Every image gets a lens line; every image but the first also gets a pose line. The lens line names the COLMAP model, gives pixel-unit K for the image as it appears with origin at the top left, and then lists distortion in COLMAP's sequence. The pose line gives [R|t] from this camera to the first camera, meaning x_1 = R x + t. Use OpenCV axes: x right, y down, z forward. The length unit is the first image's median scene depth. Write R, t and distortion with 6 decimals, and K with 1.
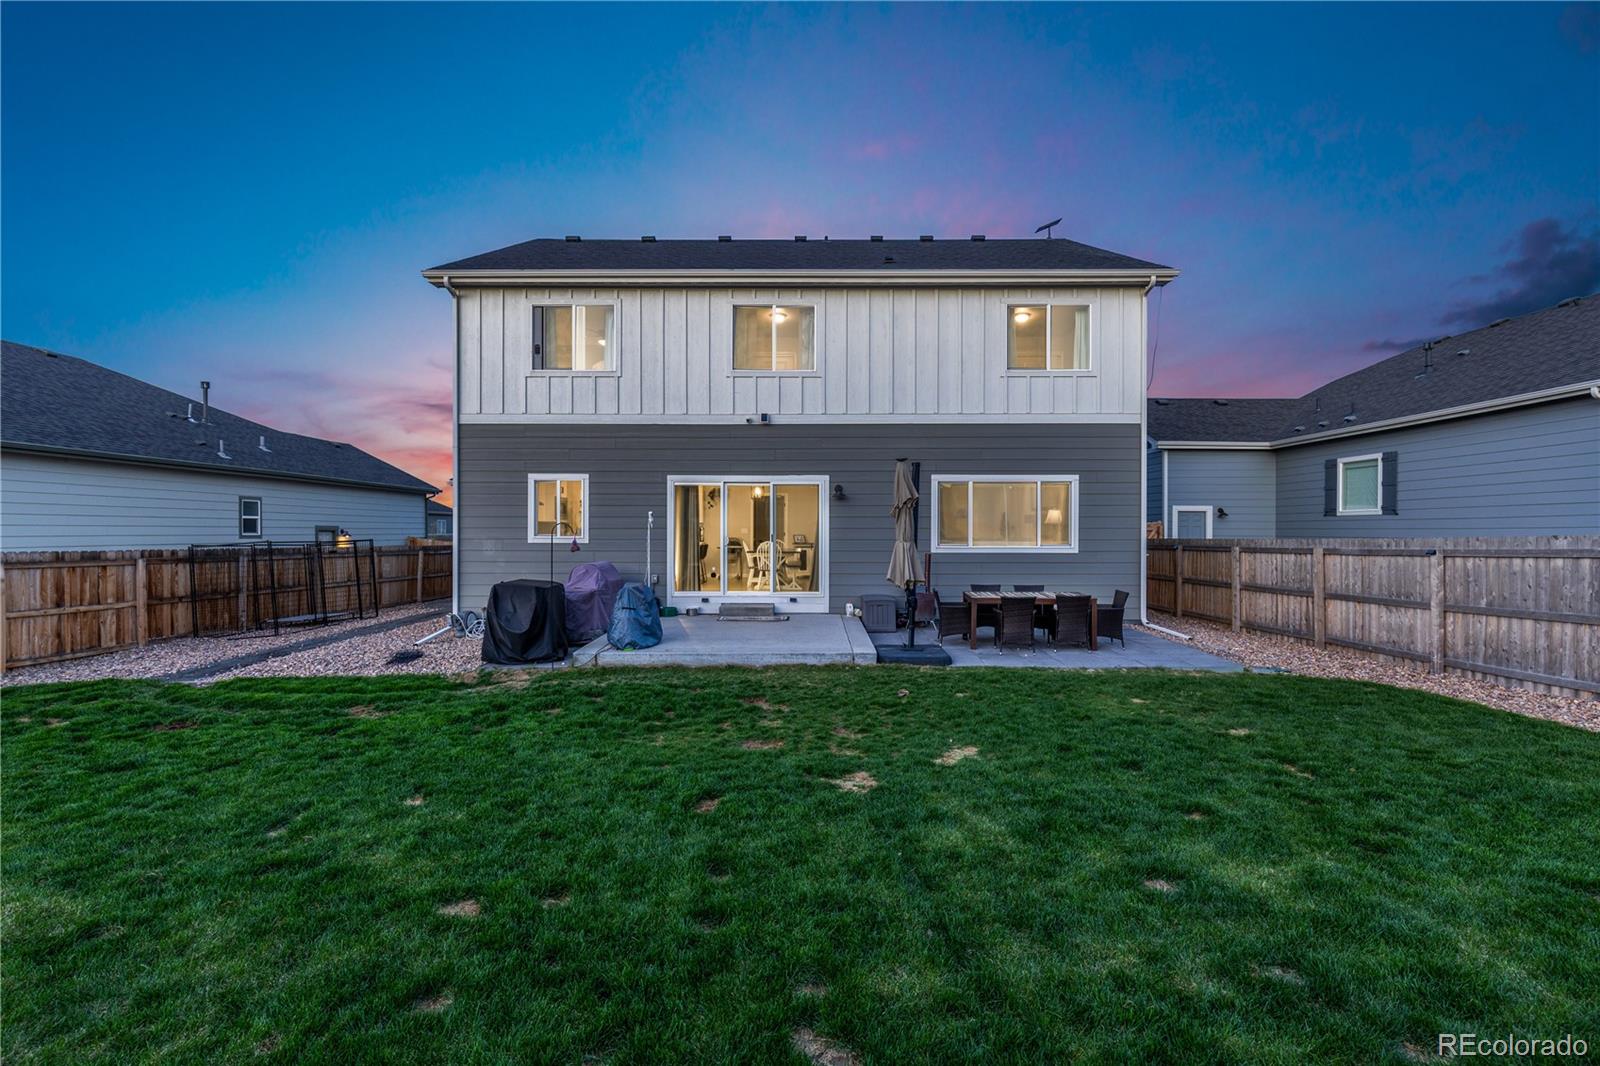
lens RADIAL K [[734.2, 0, 799.1], [0, 734.2, 535.2], [0, 0, 1]] dist [0.002478, 0.000116]
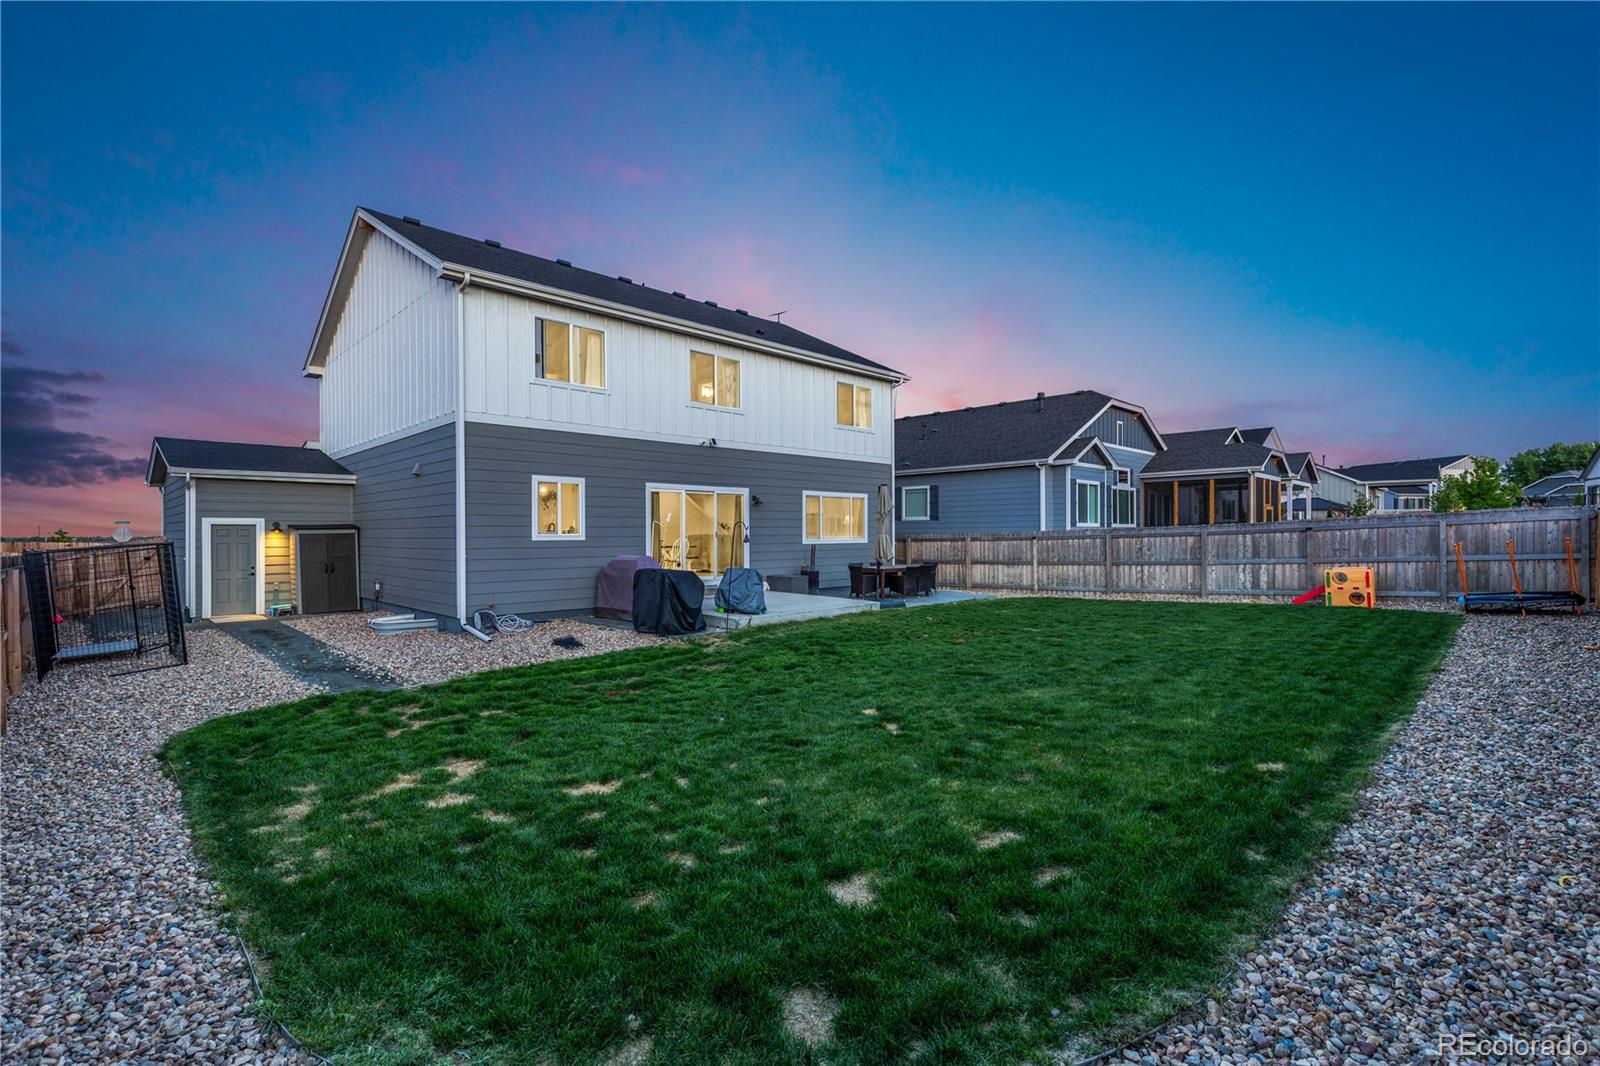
lens RADIAL K [[734.2, 0, 802.9], [0, 734.2, 525.3], [0, 0, 1]] dist [0.002478, 0.000116]
pose [[0.696404, 0.003653, 0.717640, -0.864172], [0.008133, 0.999883, -0.012982, 0.006119], [-0.717603, 0.014878, 0.696293, -0.013867]]
